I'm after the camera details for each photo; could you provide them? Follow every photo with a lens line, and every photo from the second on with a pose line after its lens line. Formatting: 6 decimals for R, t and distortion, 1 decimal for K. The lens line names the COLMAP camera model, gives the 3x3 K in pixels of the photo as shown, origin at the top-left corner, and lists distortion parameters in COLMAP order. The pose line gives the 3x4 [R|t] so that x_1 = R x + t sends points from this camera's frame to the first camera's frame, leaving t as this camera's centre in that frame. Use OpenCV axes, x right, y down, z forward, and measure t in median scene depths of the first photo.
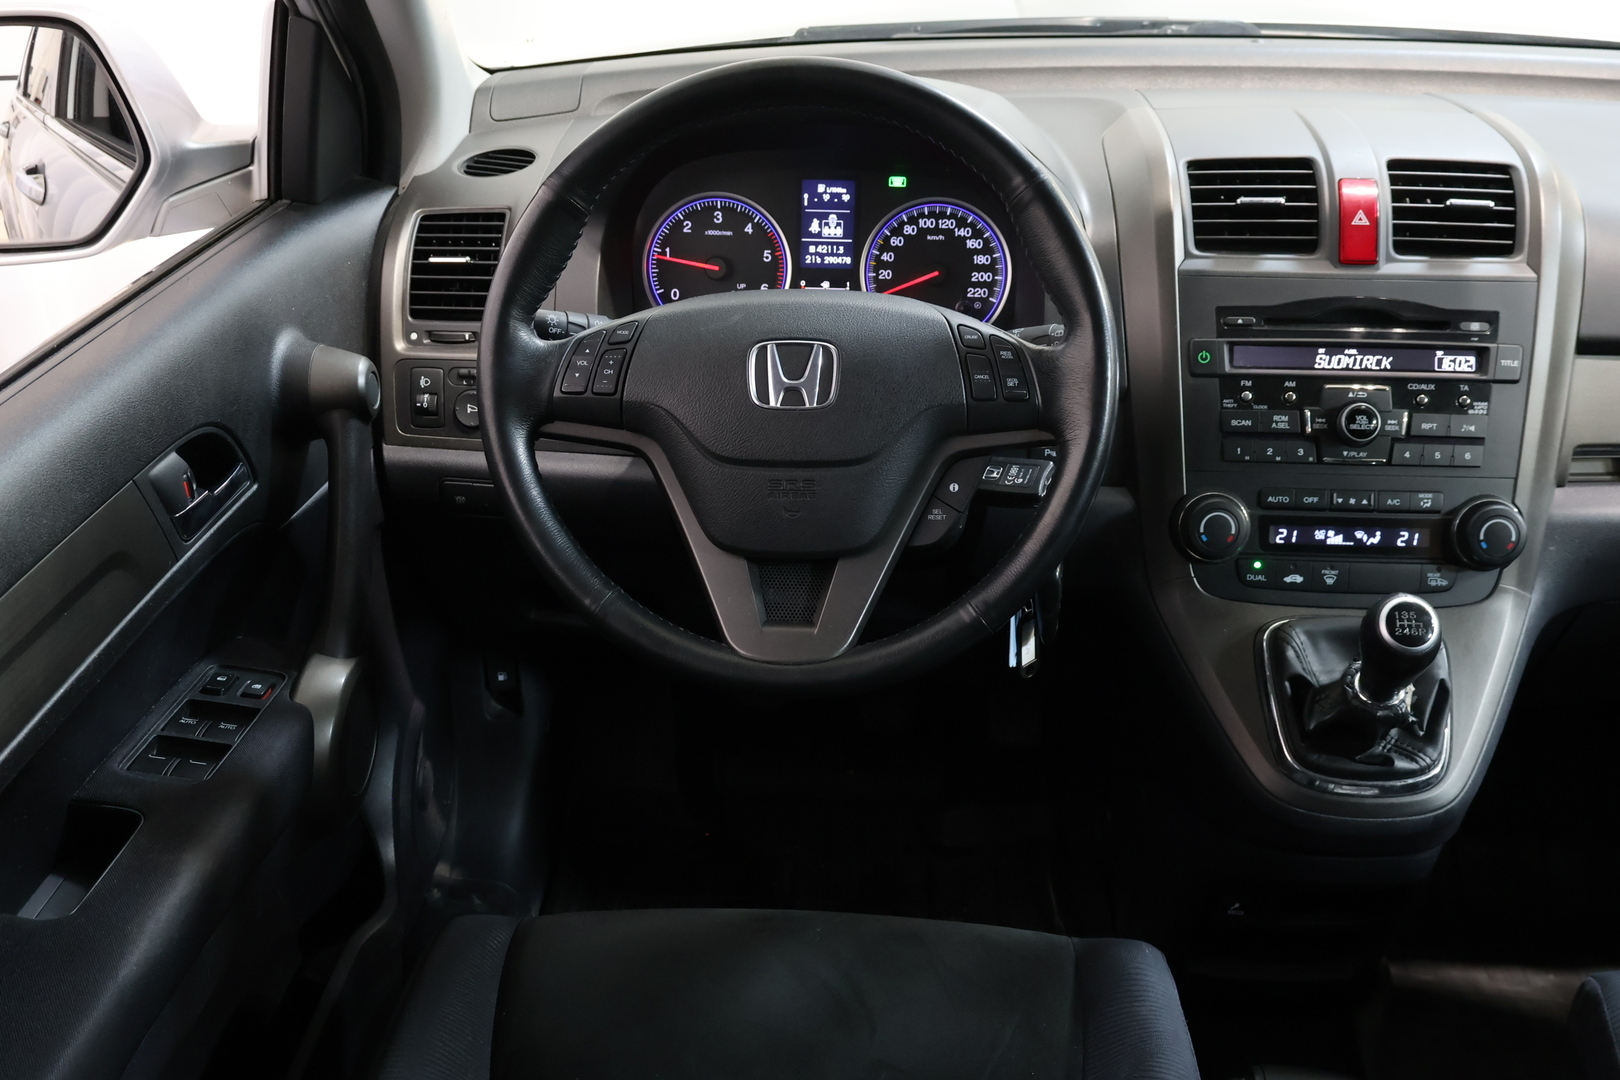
lens RADIAL K [[1737.9, 0, 810.0], [0, 1737.9, 540.0], [0, 0, 1]] dist [-0.001195, 0.003938]
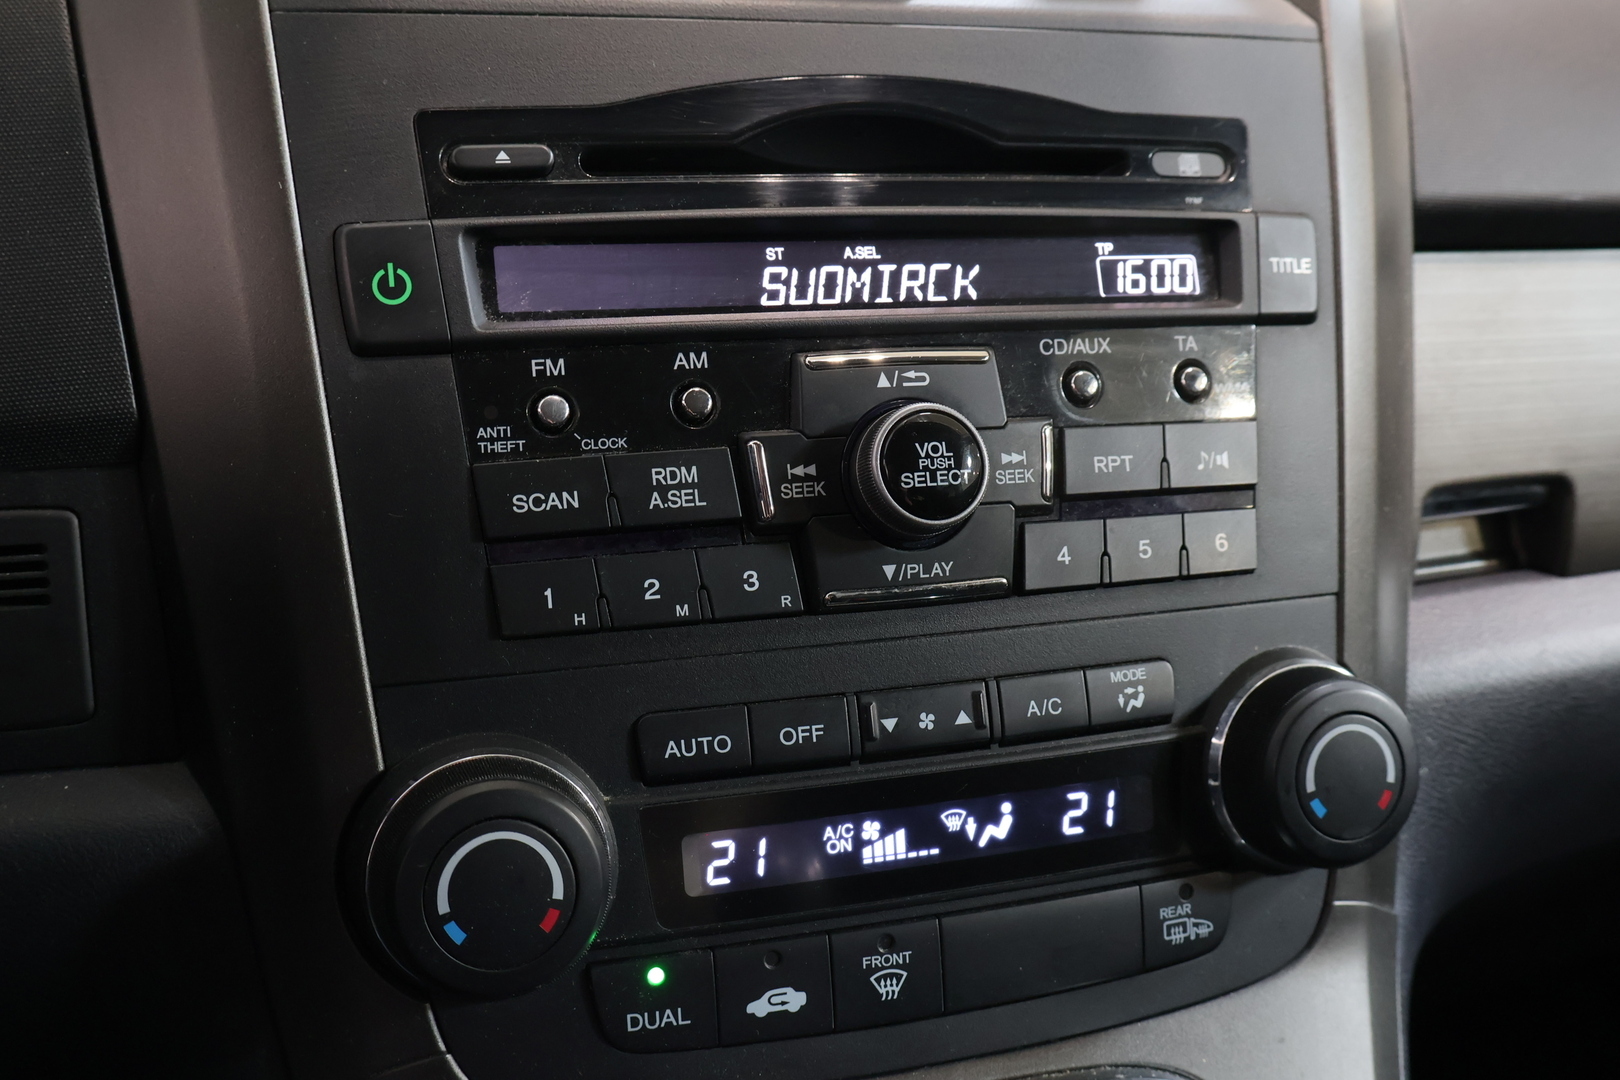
lens RADIAL K [[1631.7, 0, 810.0], [0, 1631.7, 540.0], [0, 0, 1]] dist [0.001015, -0.001252]
pose [[0.928358, -0.092232, 0.360062, 0.190379], [0.121093, 0.990922, -0.058388, -0.039846], [-0.351409, 0.097806, 0.931099, 0.731316]]
